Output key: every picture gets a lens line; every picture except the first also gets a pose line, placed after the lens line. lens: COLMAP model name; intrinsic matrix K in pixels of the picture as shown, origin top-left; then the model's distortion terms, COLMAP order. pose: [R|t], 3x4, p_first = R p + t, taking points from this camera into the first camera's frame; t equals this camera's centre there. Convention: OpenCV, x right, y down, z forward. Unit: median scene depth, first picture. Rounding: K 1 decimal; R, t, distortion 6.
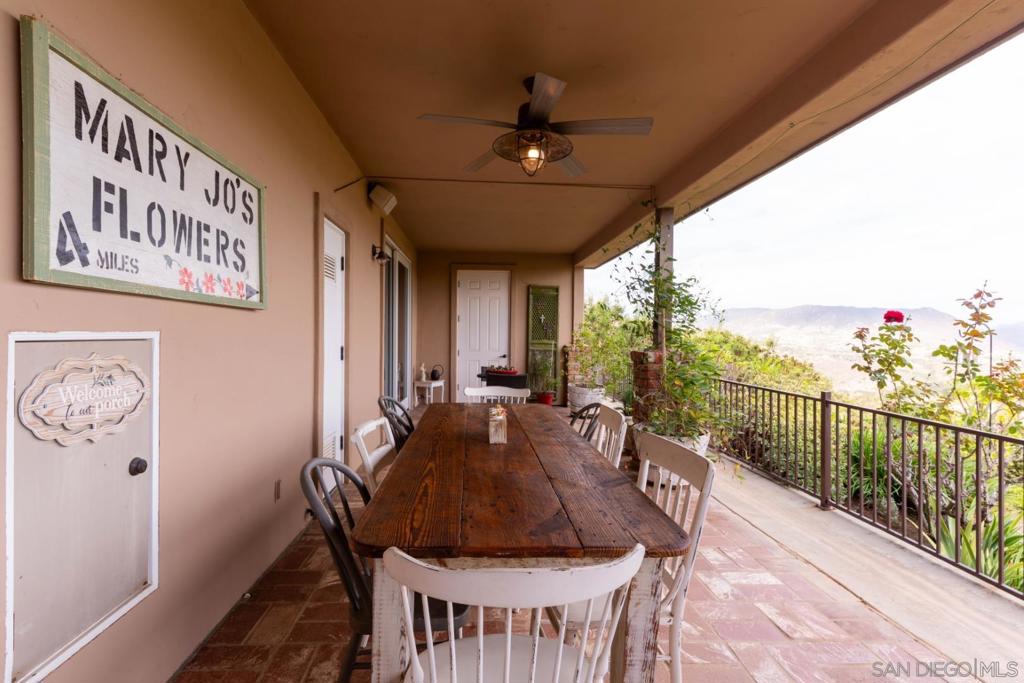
lens RADIAL K [[493.0, 0, 513.0], [0, 493.0, 339.4], [0, 0, 1]] dist [0.005447, 0.000797]
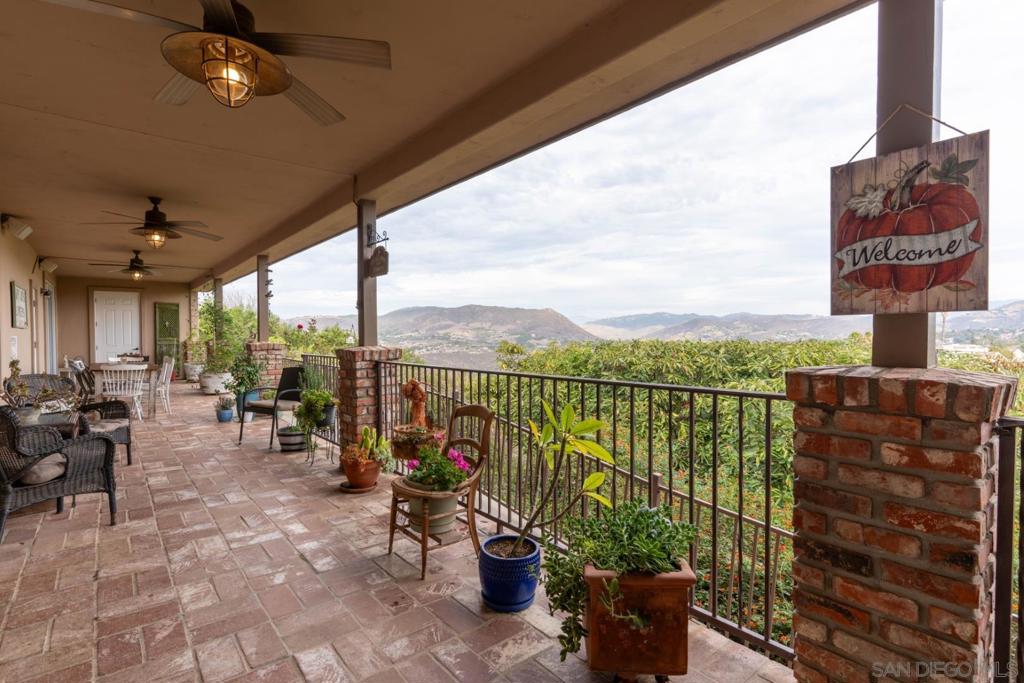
lens RADIAL K [[493.0, 0, 507.6], [0, 493.0, 331.3], [0, 0, 1]] dist [0.005447, 0.000797]
pose [[0.829766, -0.003458, 0.558100, 0.080872], [0.007219, 0.999964, -0.004537, -0.003501], [-0.558064, 0.007794, 0.829761, -0.891522]]
